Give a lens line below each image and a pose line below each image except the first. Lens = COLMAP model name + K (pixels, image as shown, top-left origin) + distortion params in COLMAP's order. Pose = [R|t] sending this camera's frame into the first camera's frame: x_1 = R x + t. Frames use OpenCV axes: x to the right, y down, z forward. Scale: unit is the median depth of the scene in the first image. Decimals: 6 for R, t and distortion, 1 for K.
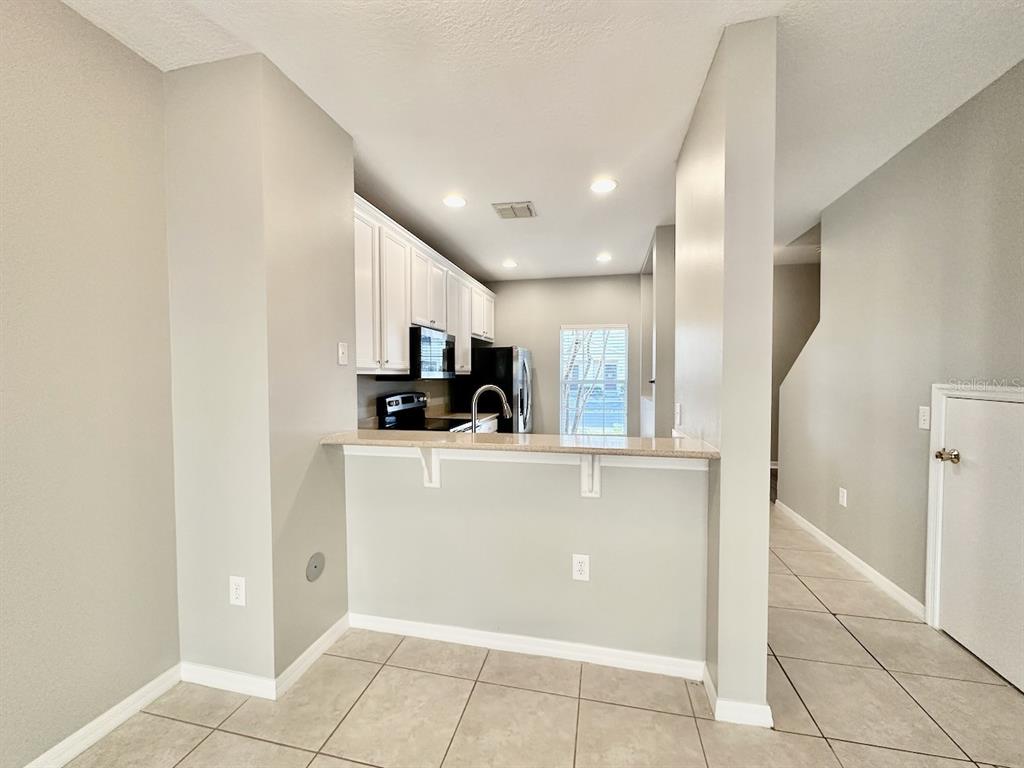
lens RADIAL K [[408.0, 0, 513.2], [0, 408.0, 384.1], [0, 0, 1]] dist [-0.002161, -0.000245]
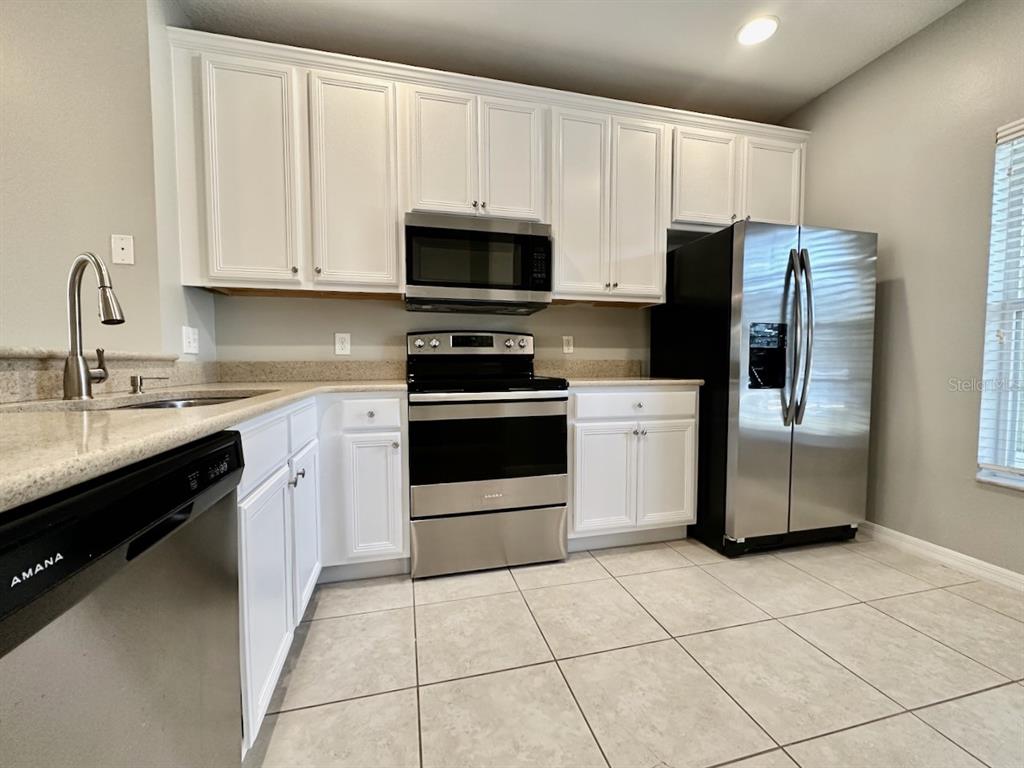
lens RADIAL K [[423.0, 0, 513.5], [0, 423.0, 384.4], [0, 0, 1]] dist [-0.002213, -0.000084]
pose [[0.455181, 0.047954, -0.889107, 0.408387], [-0.019125, 0.998845, 0.044081, 0.083870], [0.890194, -0.003060, 0.455572, 0.825965]]
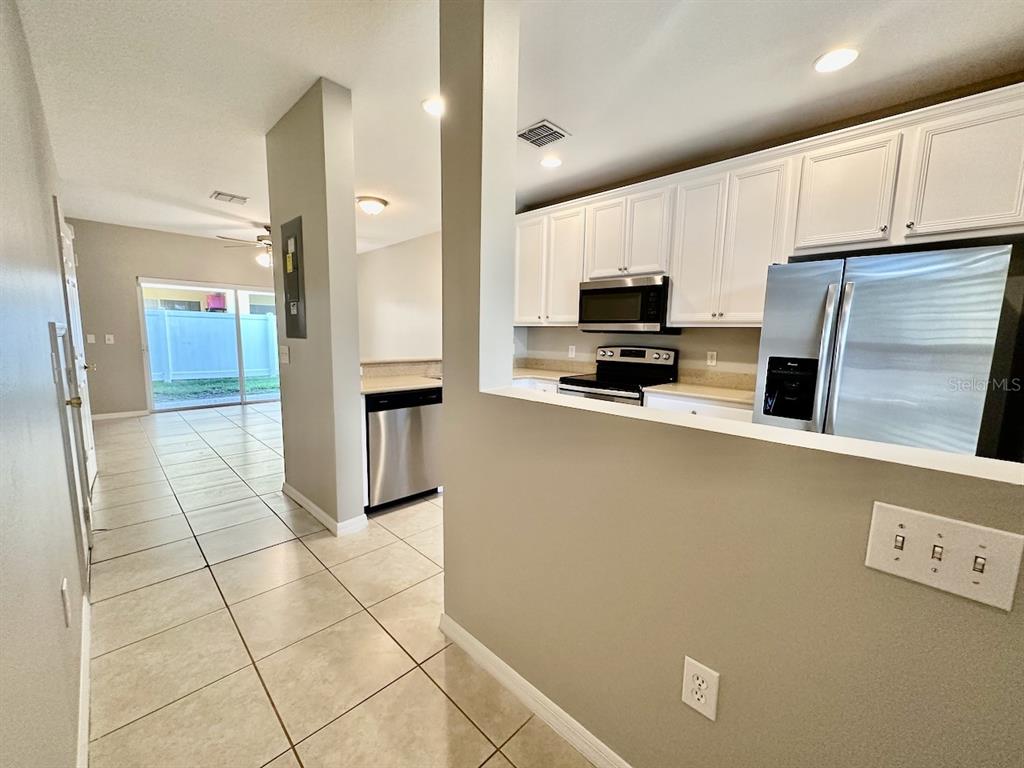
lens RADIAL K [[408.0, 0, 513.2], [0, 408.0, 384.1], [0, 0, 1]] dist [-0.002161, -0.000245]
pose [[-0.528456, 0.099496, -0.843110, 0.790625], [-0.037450, 0.989410, 0.140235, -0.016135], [0.848134, 0.105682, -0.519133, 1.395714]]
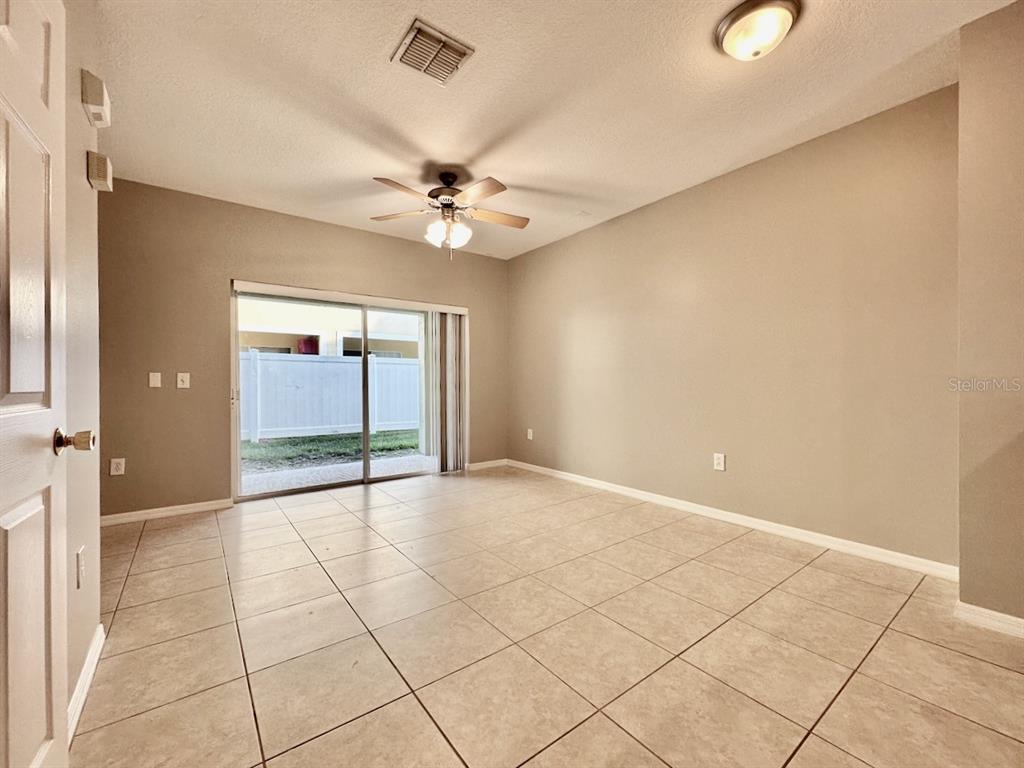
lens RADIAL K [[423.0, 0, 513.5], [0, 423.0, 384.4], [0, 0, 1]] dist [-0.002213, -0.000084]
pose [[-0.643429, 0.010585, -0.765432, 0.514658], [-0.012461, 0.999627, 0.024298, 0.071702], [0.765404, 0.025172, -0.643057, 0.402466]]
